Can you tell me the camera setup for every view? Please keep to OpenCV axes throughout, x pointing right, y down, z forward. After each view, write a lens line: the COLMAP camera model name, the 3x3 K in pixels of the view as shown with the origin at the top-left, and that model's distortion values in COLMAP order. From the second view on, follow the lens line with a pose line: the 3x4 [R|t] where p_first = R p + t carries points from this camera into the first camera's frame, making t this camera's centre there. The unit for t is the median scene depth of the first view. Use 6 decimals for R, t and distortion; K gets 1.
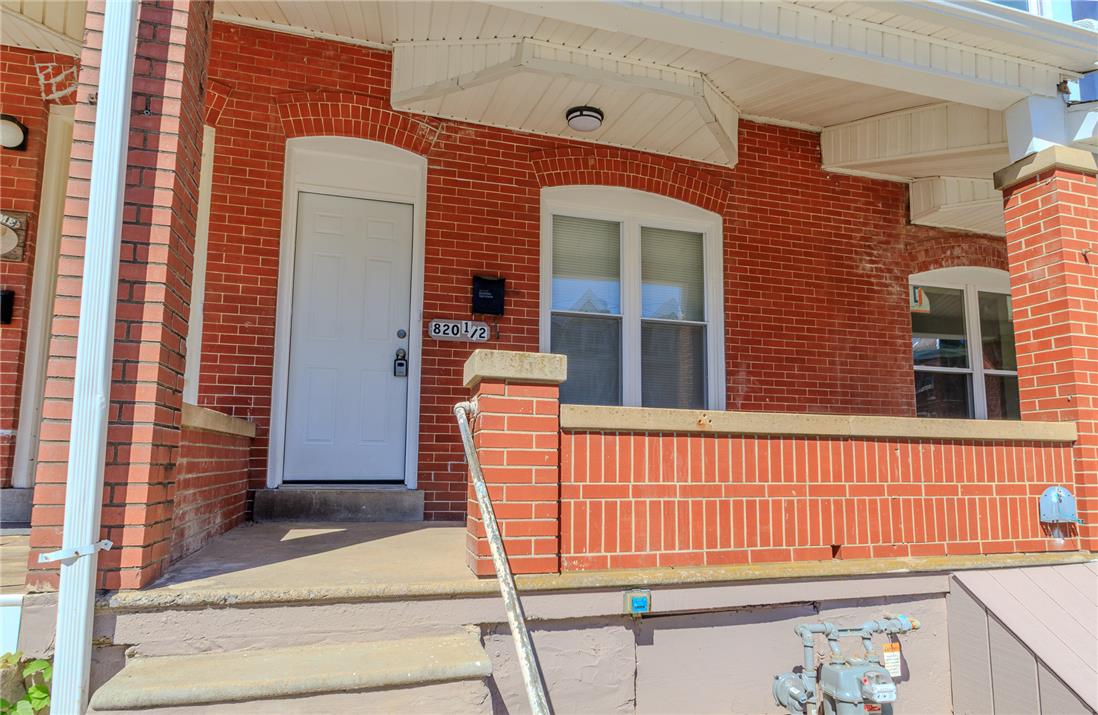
lens RADIAL K [[630.7, 0, 563.5], [0, 630.7, 383.3], [0, 0, 1]] dist [0.000023, -0.000113]
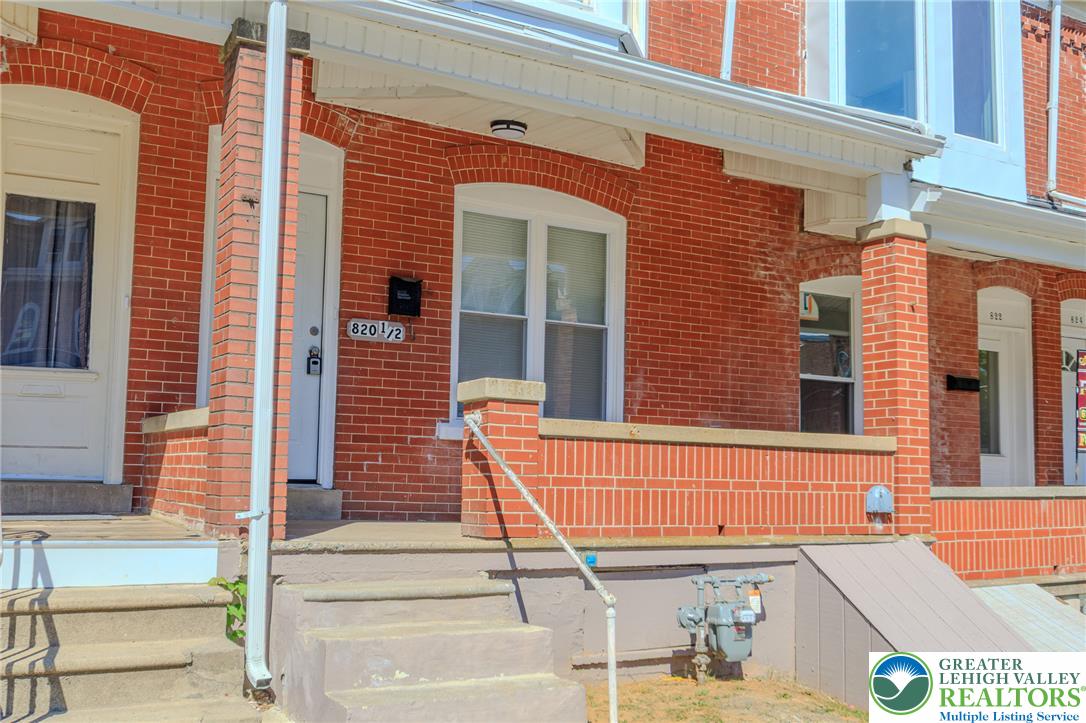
lens RADIAL K [[1073.1, 0, 545.3], [0, 1073.1, 370.1], [0, 0, 1]] dist [-0.002772, 0.000000]
pose [[0.970880, 0.034244, 0.237104, -0.329112], [-0.039928, 0.999018, 0.019209, -0.069939], [-0.236214, -0.028116, 0.971294, -0.761843]]
